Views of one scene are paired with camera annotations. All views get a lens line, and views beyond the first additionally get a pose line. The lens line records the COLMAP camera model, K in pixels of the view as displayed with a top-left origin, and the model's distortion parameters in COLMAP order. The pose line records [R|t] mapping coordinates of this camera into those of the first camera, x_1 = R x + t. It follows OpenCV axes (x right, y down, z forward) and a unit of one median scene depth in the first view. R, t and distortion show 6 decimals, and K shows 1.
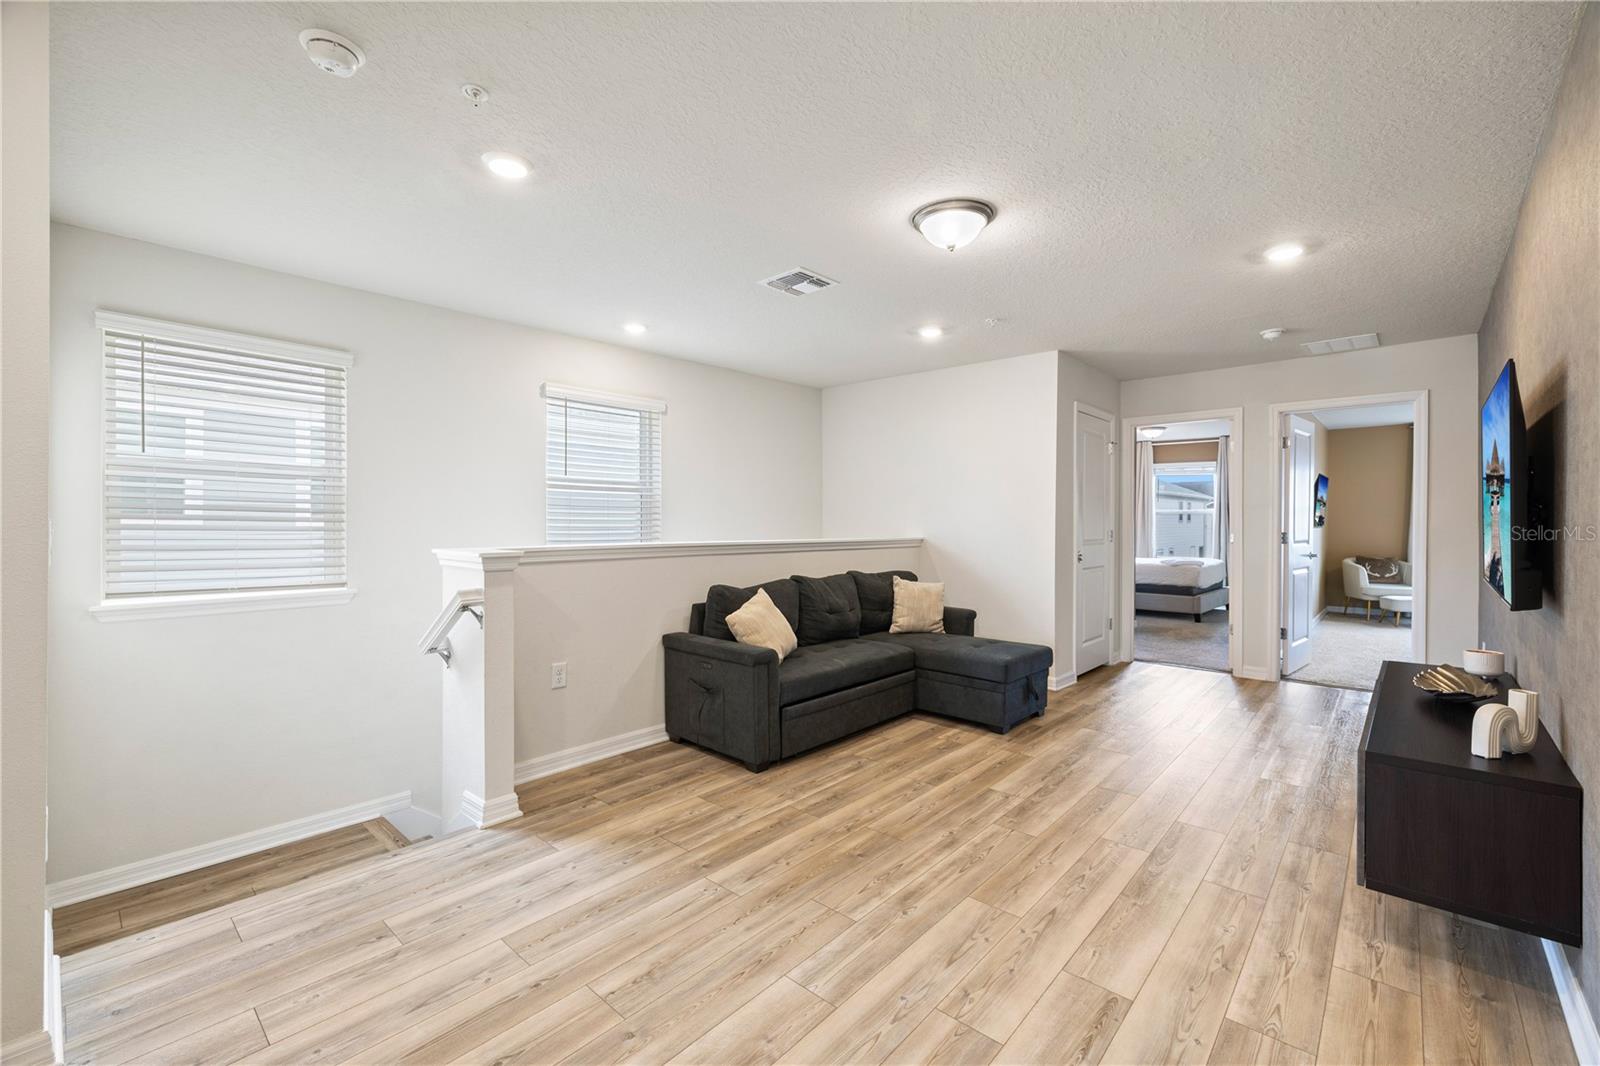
lens RADIAL K [[667.5, 0, 798.5], [0, 667.5, 526.1], [0, 0, 1]] dist [-0.000031, -0.000391]
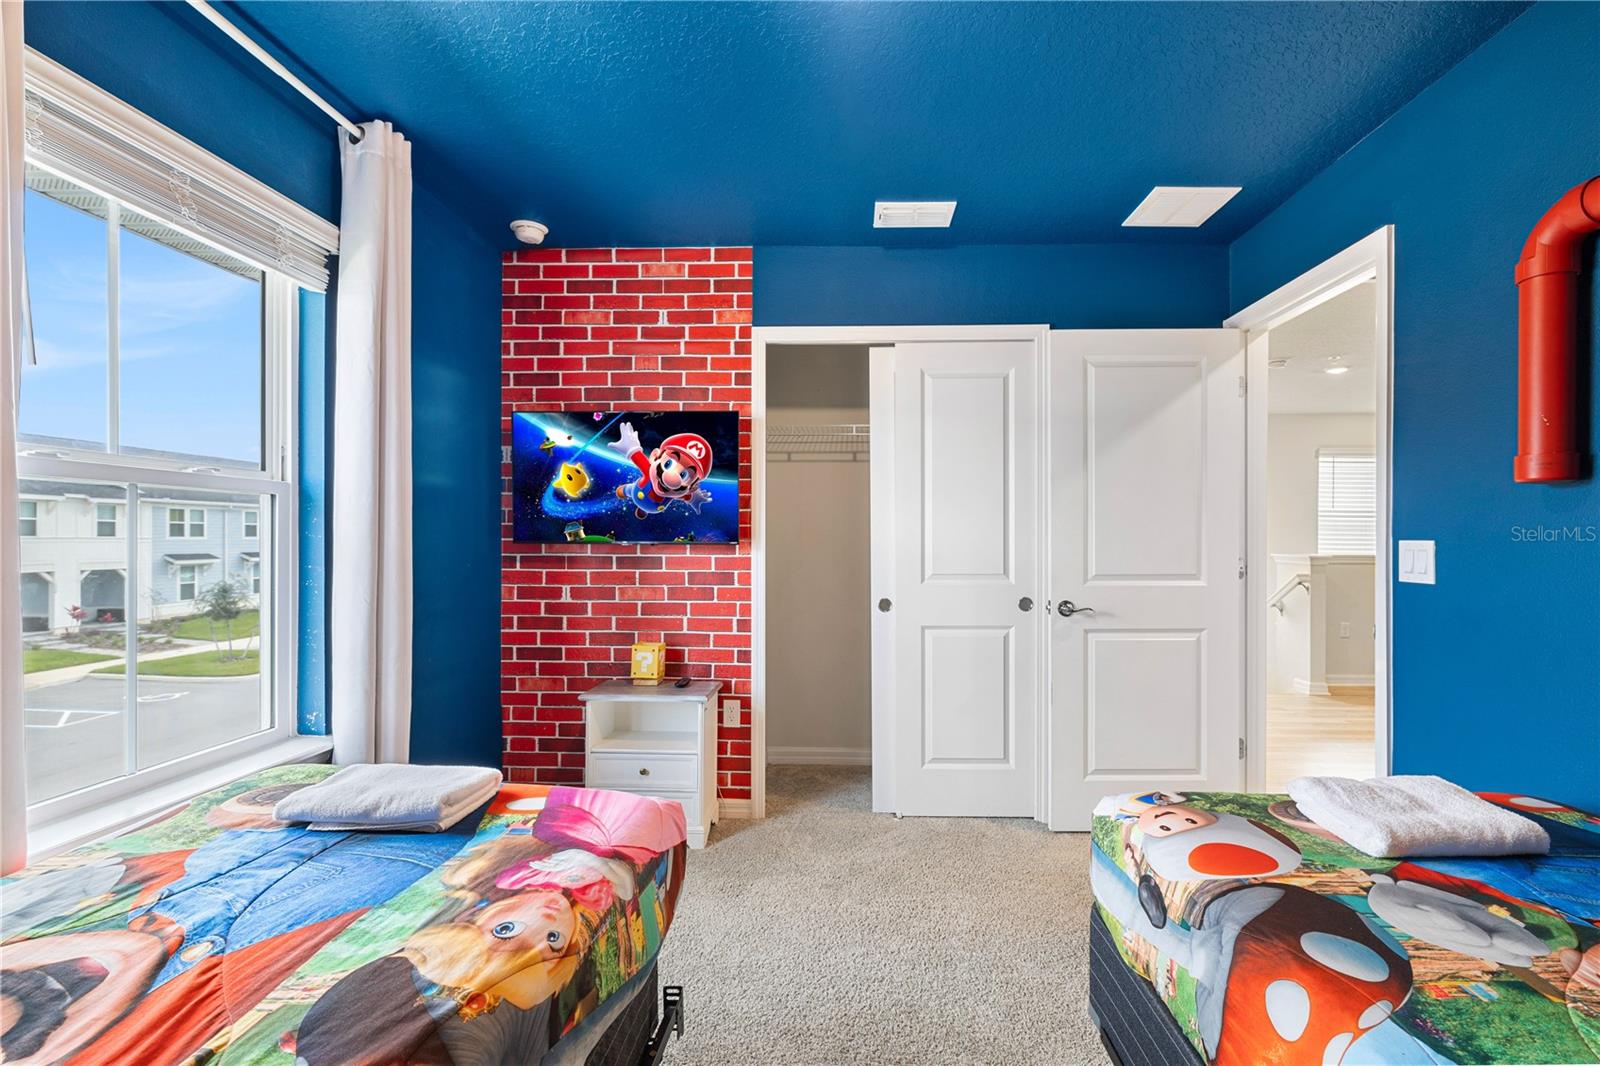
lens RADIAL K [[676.3, 0, 800.0], [0, 676.3, 533.0], [0, 0, 1]] dist [-0.000682, 0.000007]
pose [[0.609992, -0.004540, -0.792394, 0.182880], [-0.007383, 0.999908, -0.011412, 0.007146], [0.792373, 0.012811, 0.609902, -1.378668]]
